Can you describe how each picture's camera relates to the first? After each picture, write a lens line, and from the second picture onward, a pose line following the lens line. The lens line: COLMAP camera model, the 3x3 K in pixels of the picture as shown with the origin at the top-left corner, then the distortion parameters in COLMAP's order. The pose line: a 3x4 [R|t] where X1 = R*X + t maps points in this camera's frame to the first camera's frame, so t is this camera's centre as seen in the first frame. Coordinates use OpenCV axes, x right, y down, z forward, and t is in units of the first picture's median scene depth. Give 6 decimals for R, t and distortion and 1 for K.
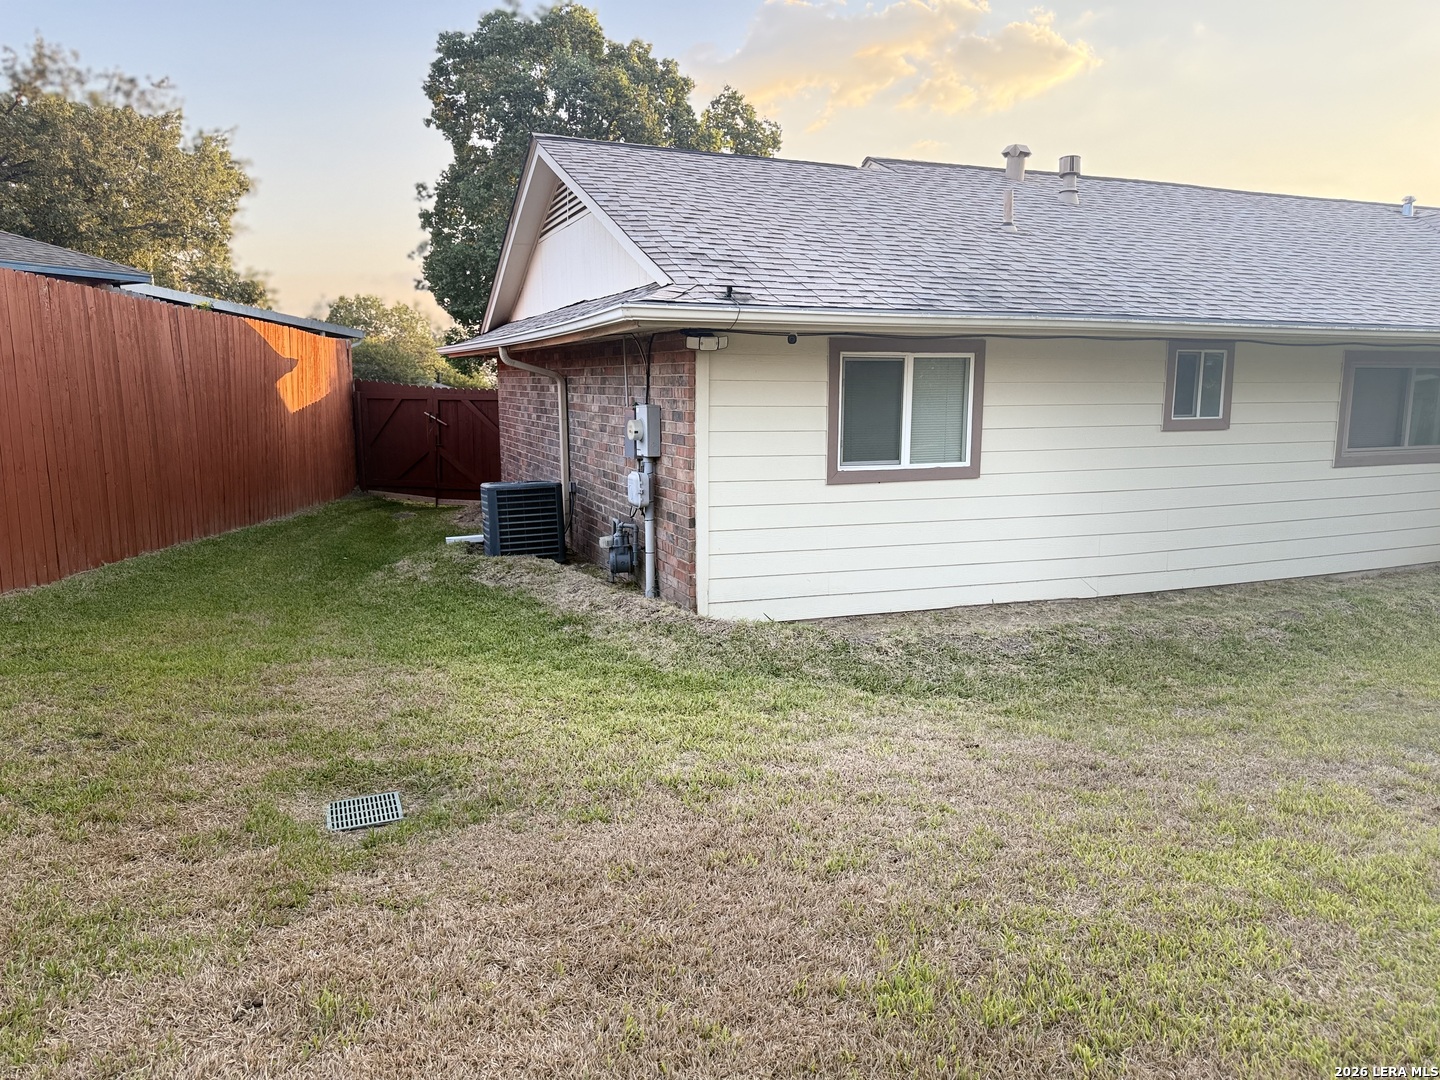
lens RADIAL K [[1029.0, 0, 720.0], [0, 1029.0, 540.0], [0, 0, 1]] dist [0.007369, -0.000773]
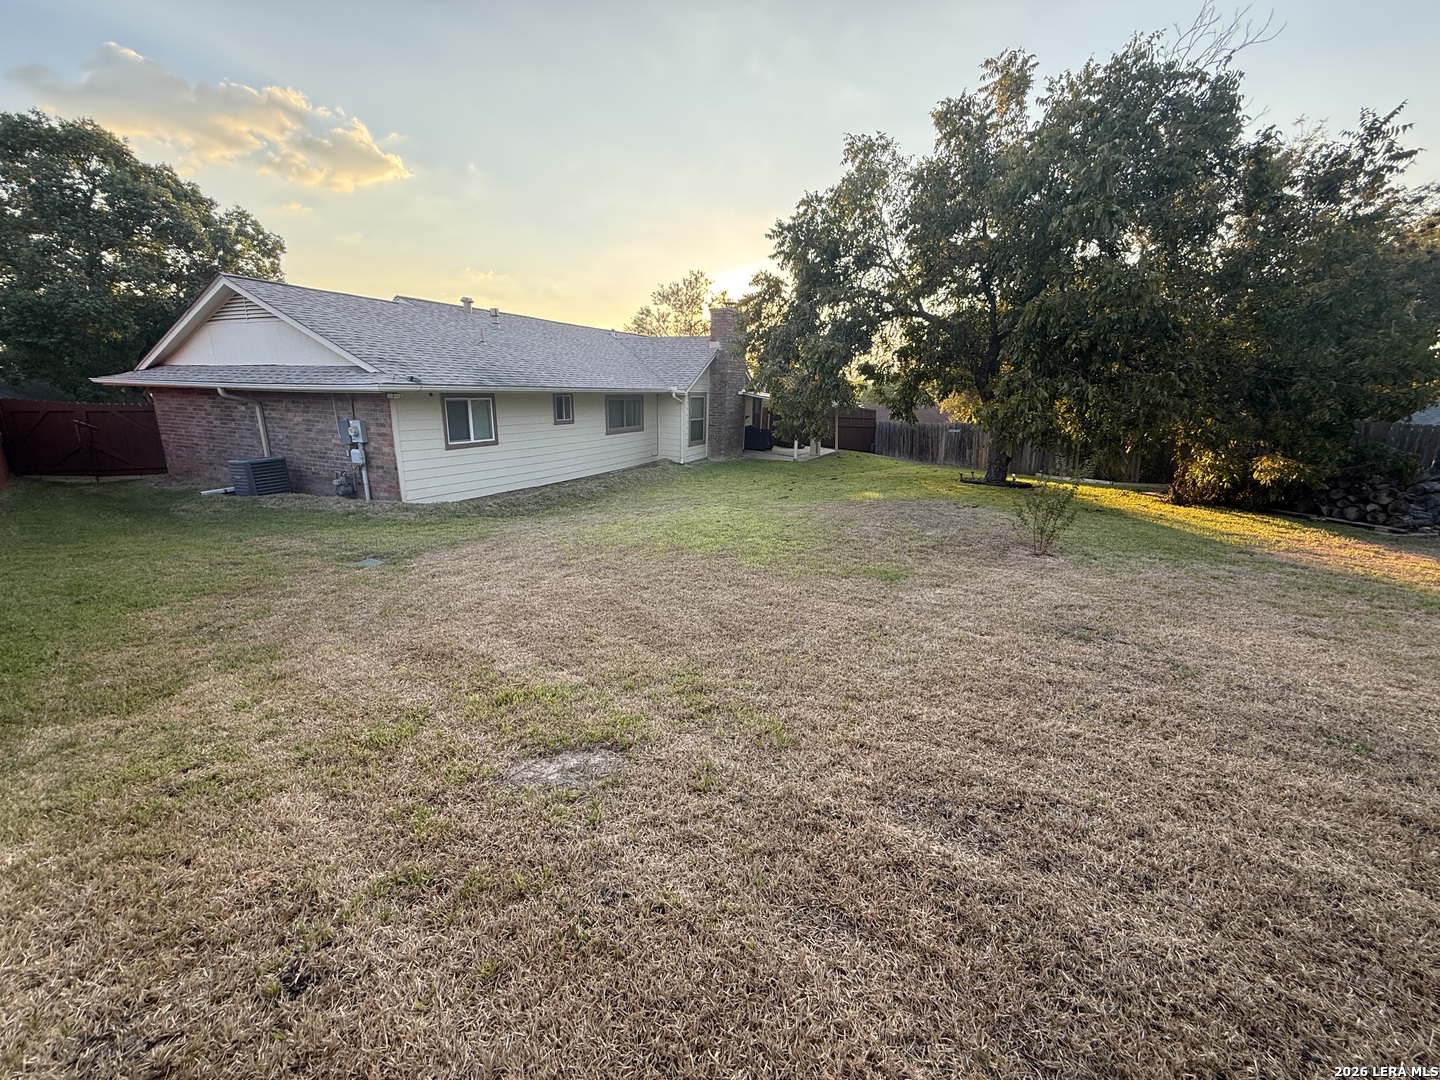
lens RADIAL K [[588.3, 0, 720.0], [0, 588.3, 540.0], [0, 0, 1]] dist [0.002110, 0.000110]
pose [[0.720390, -0.158695, 0.675170, -0.390474], [0.086996, 0.986458, 0.139039, 0.020900], [-0.688092, -0.041425, 0.724440, -0.505174]]
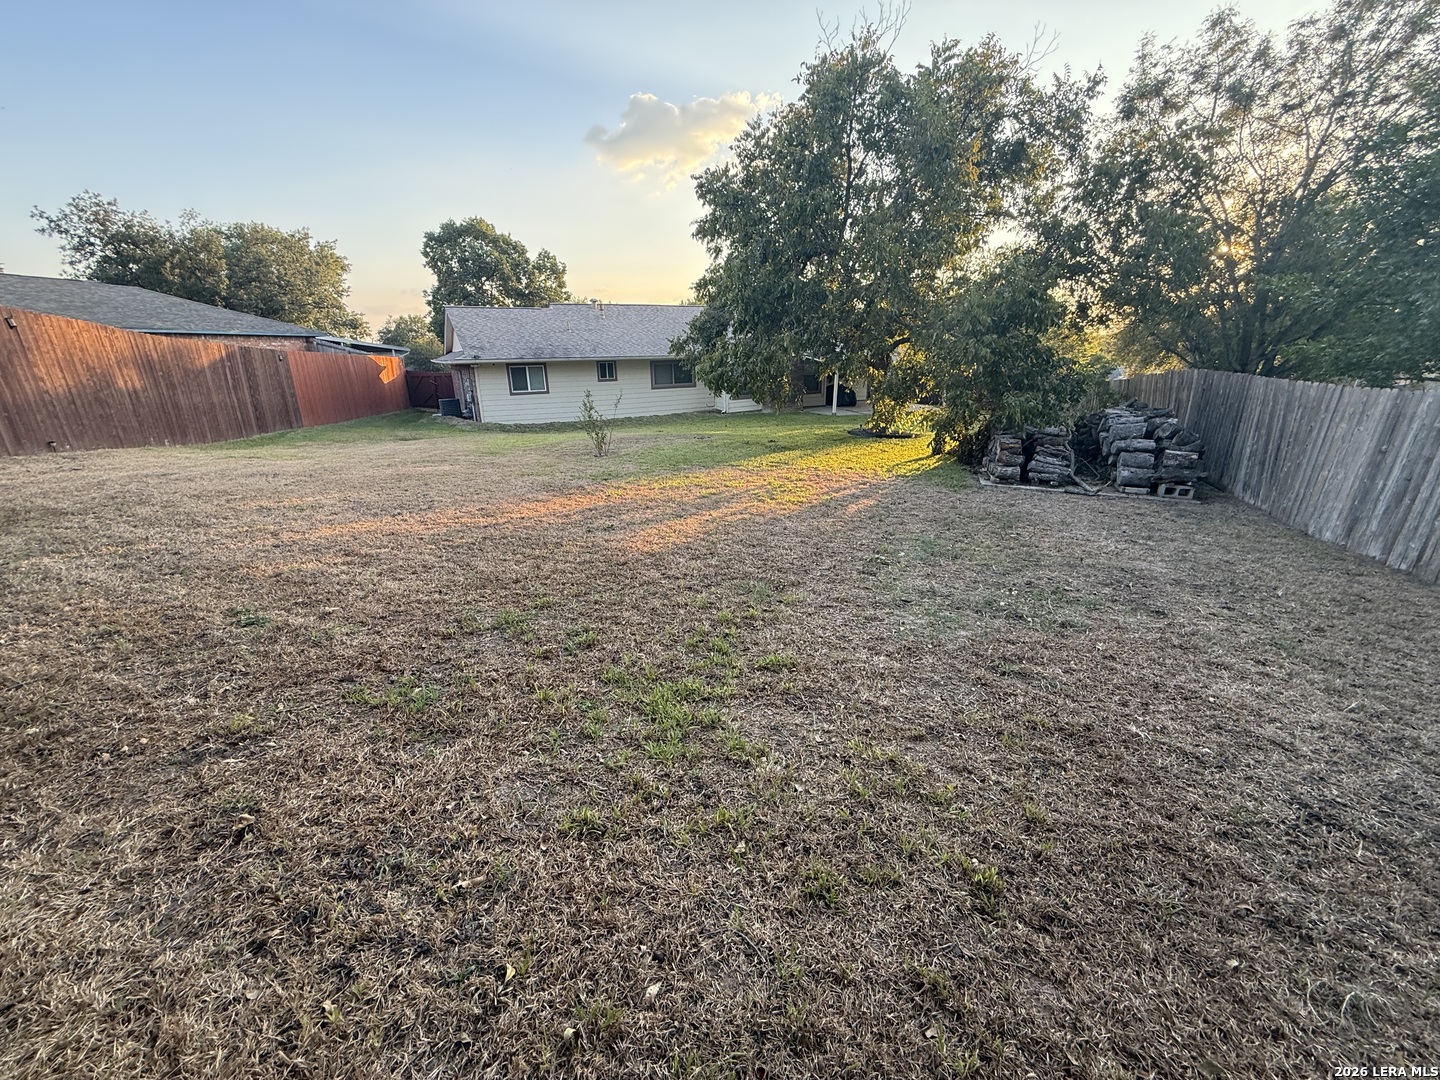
lens RADIAL K [[588.3, 0, 720.0], [0, 588.3, 540.0], [0, 0, 1]] dist [0.002110, 0.000110]
pose [[0.992686, -0.056671, 0.106597, 0.645668], [0.039420, 0.986735, 0.157482, 0.186383], [-0.114108, -0.152128, 0.981752, -1.630866]]
